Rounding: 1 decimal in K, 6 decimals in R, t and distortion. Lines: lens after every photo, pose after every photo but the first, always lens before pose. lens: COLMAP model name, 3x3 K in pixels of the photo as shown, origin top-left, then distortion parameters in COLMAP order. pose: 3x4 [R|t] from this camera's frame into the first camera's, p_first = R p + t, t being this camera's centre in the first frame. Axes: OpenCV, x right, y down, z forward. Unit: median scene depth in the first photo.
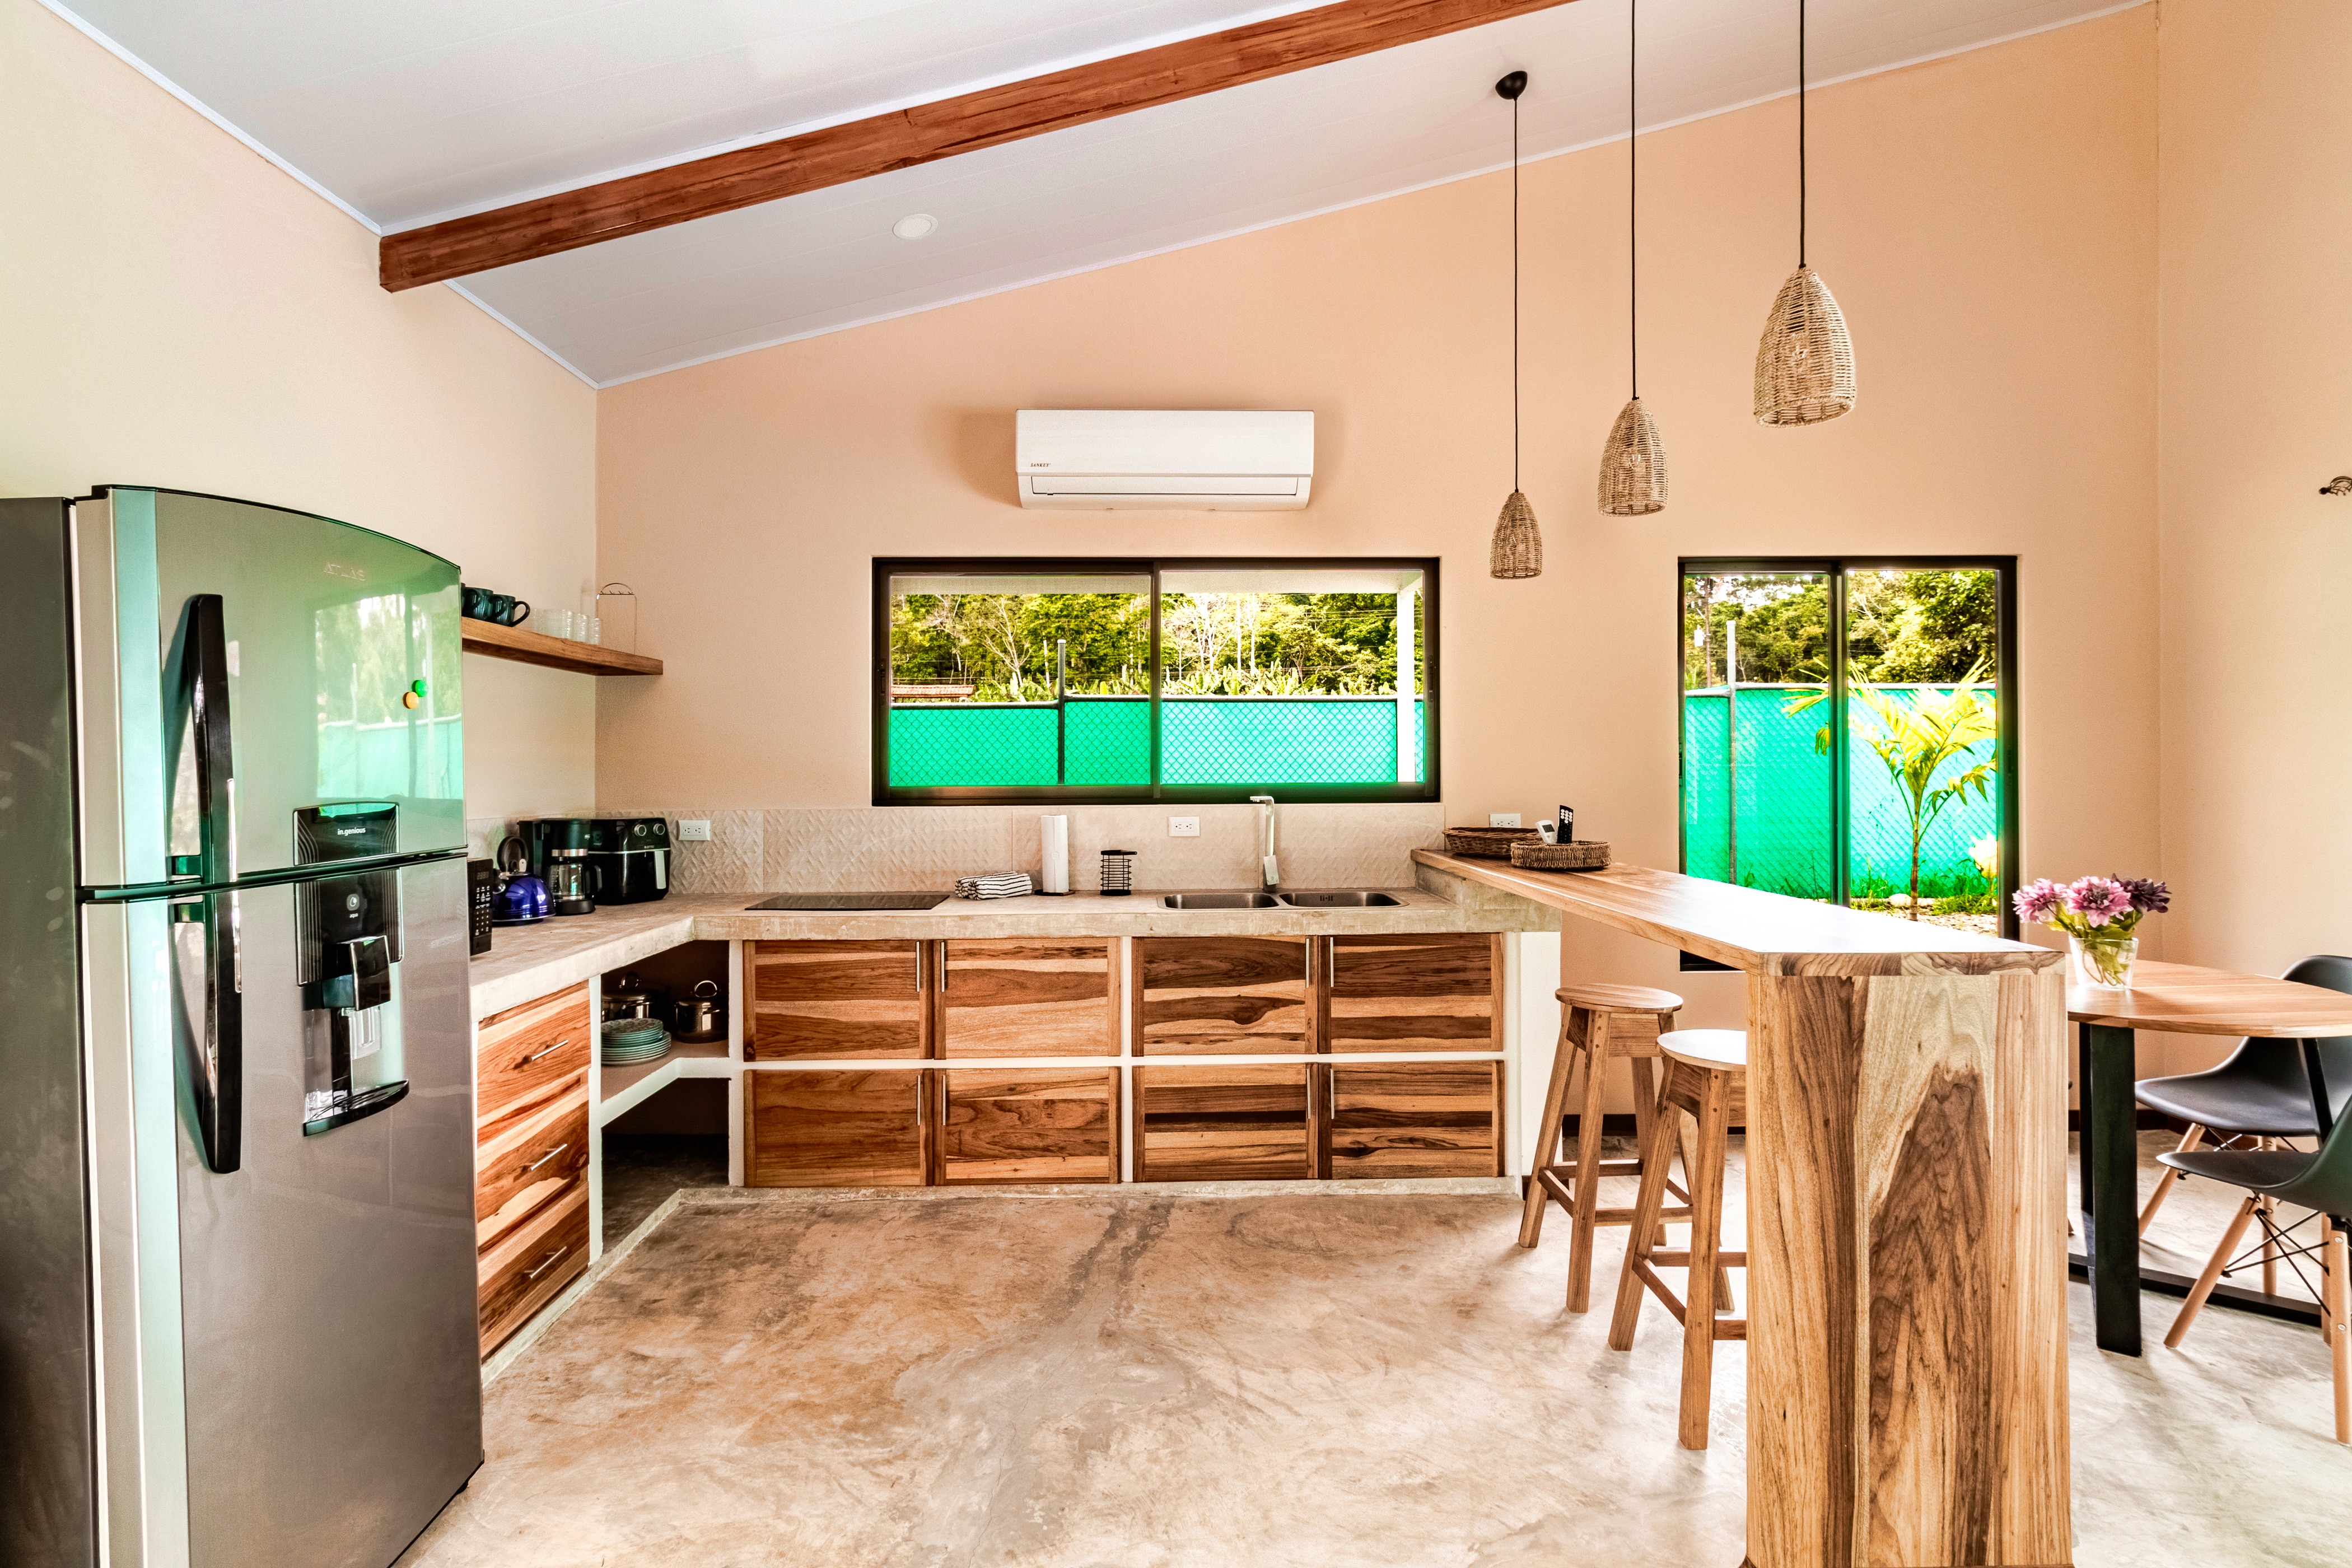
lens RADIAL K [[1140.4, 0, 1108.0], [0, 1140.4, 783.1], [0, 0, 1]] dist [0.004144, -0.000035]
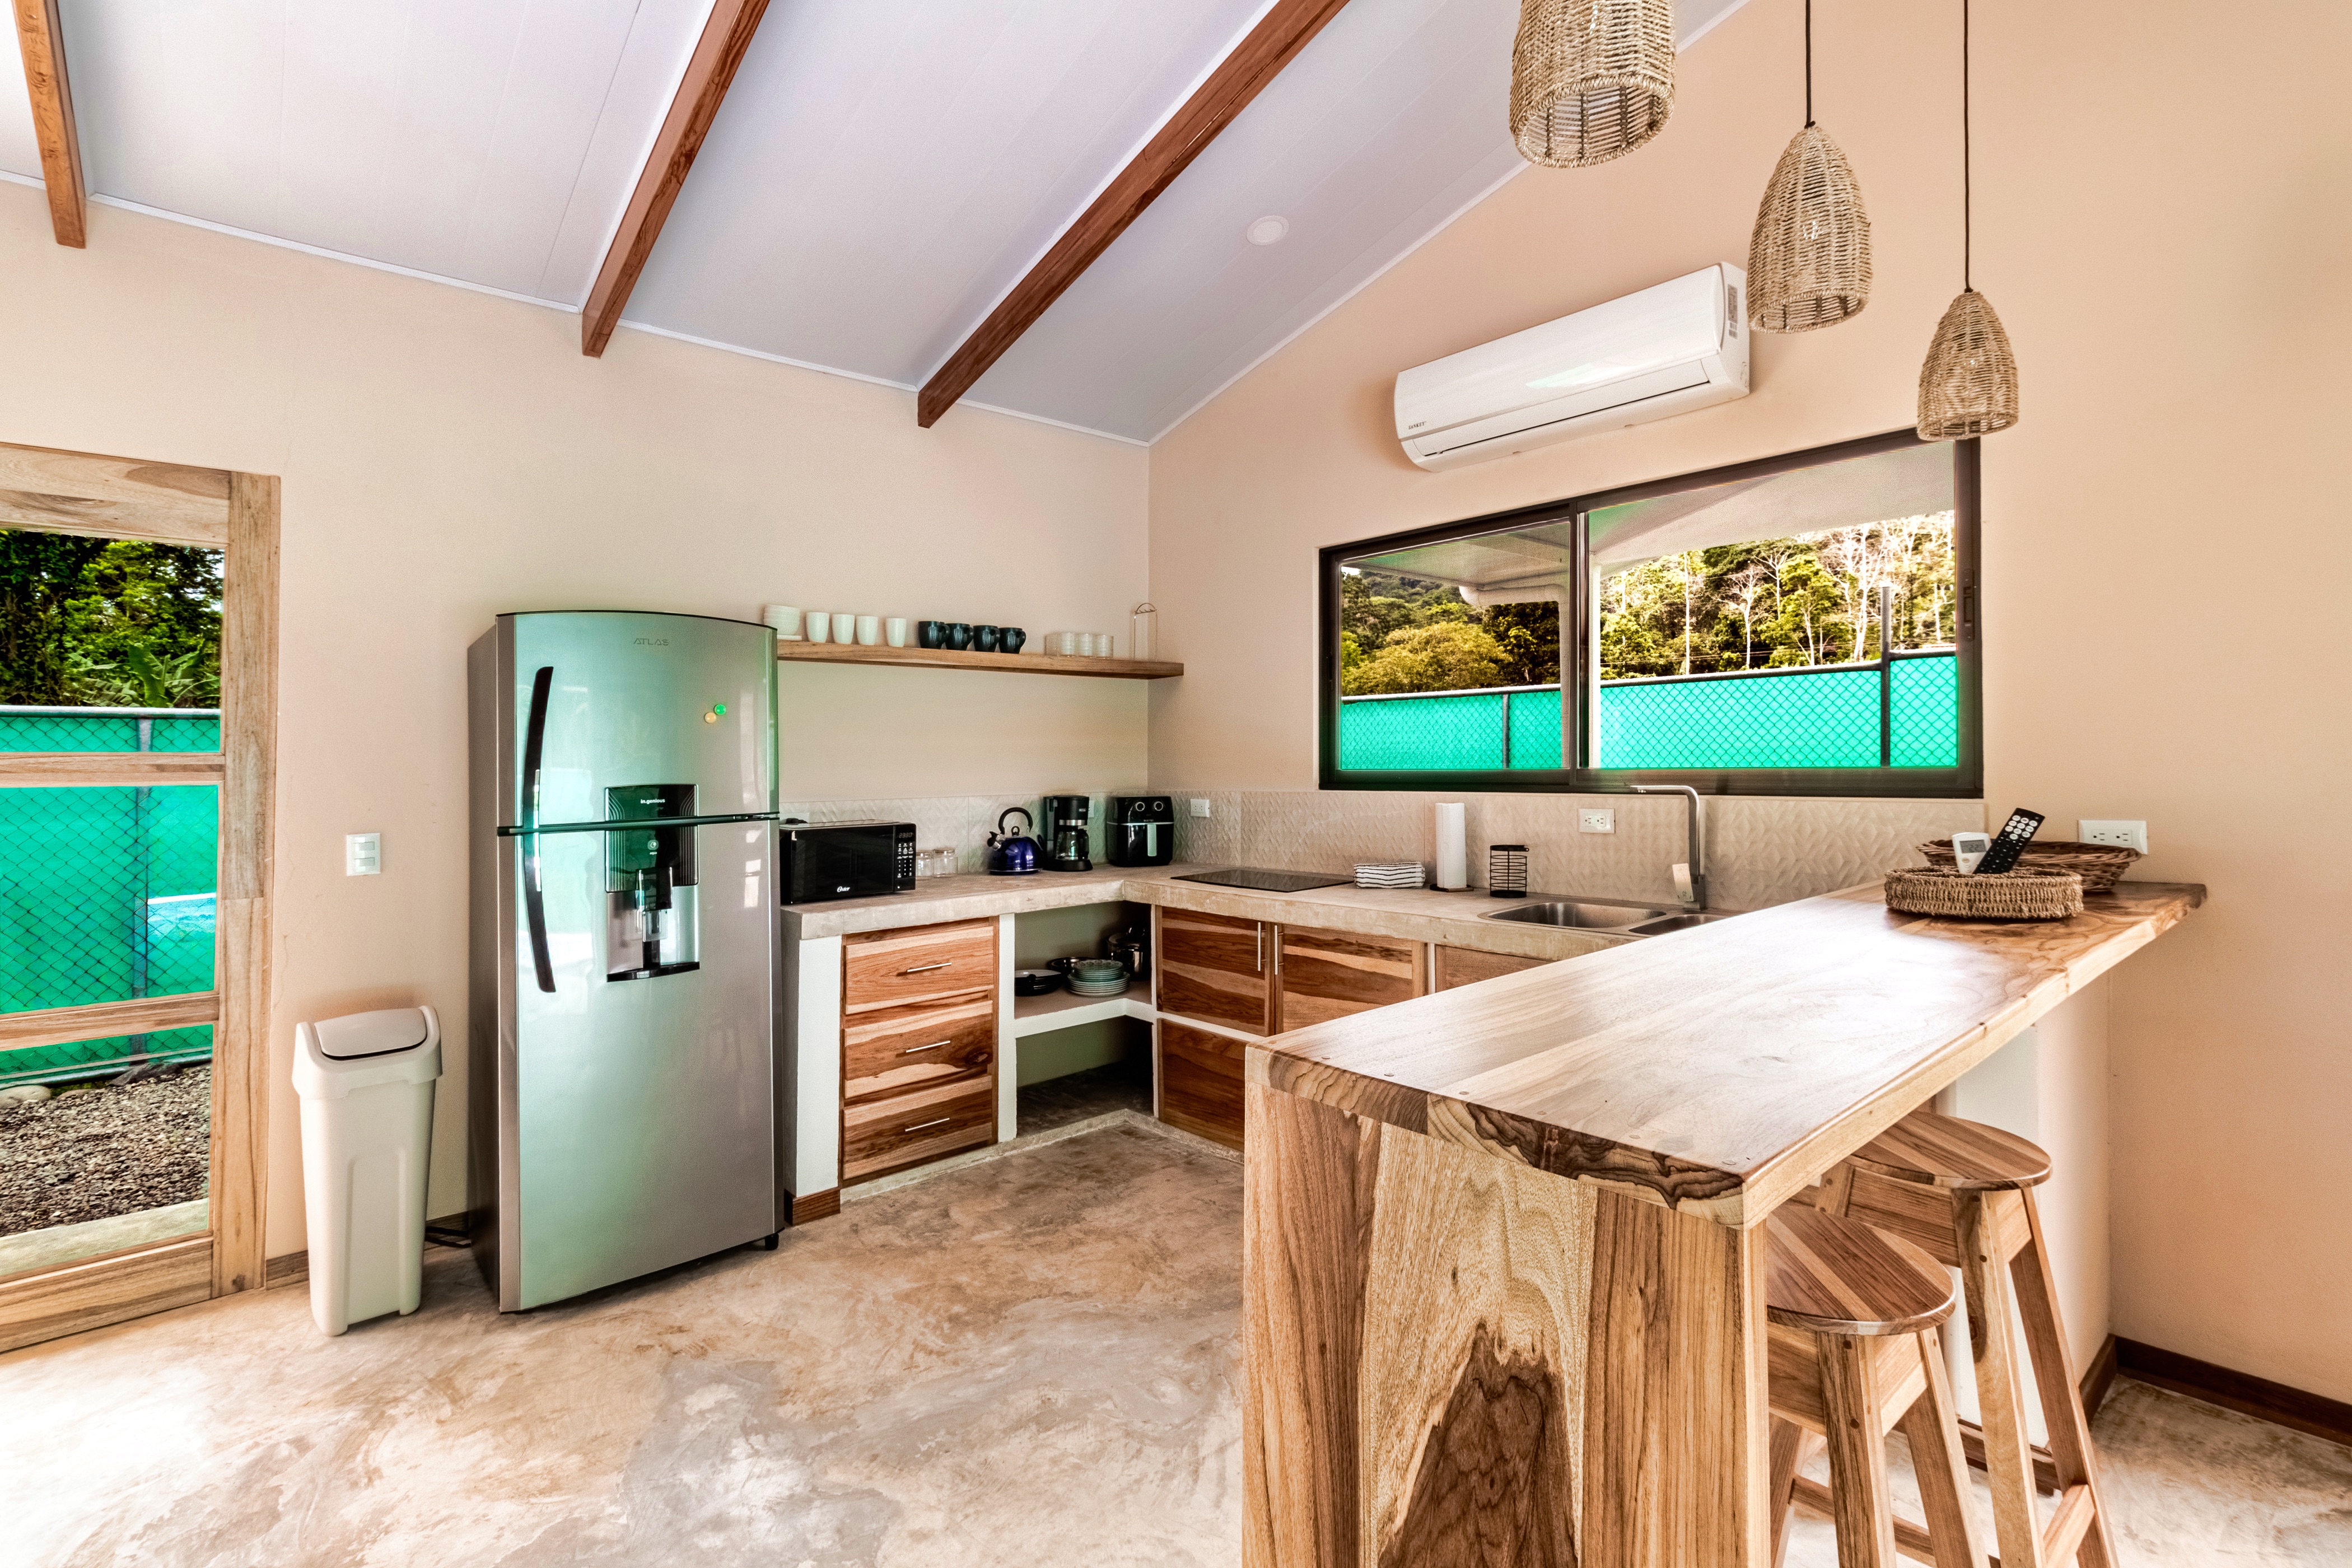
lens RADIAL K [[1098.5, 0, 1180.9], [0, 1098.5, 750.6], [0, 0, 1]] dist [0.004174, 0.000822]
pose [[0.645683, -0.010599, -0.763532, 0.633805], [0.004099, 0.999937, -0.010413, -0.006930], [0.763594, 0.003594, 0.645686, 0.352229]]
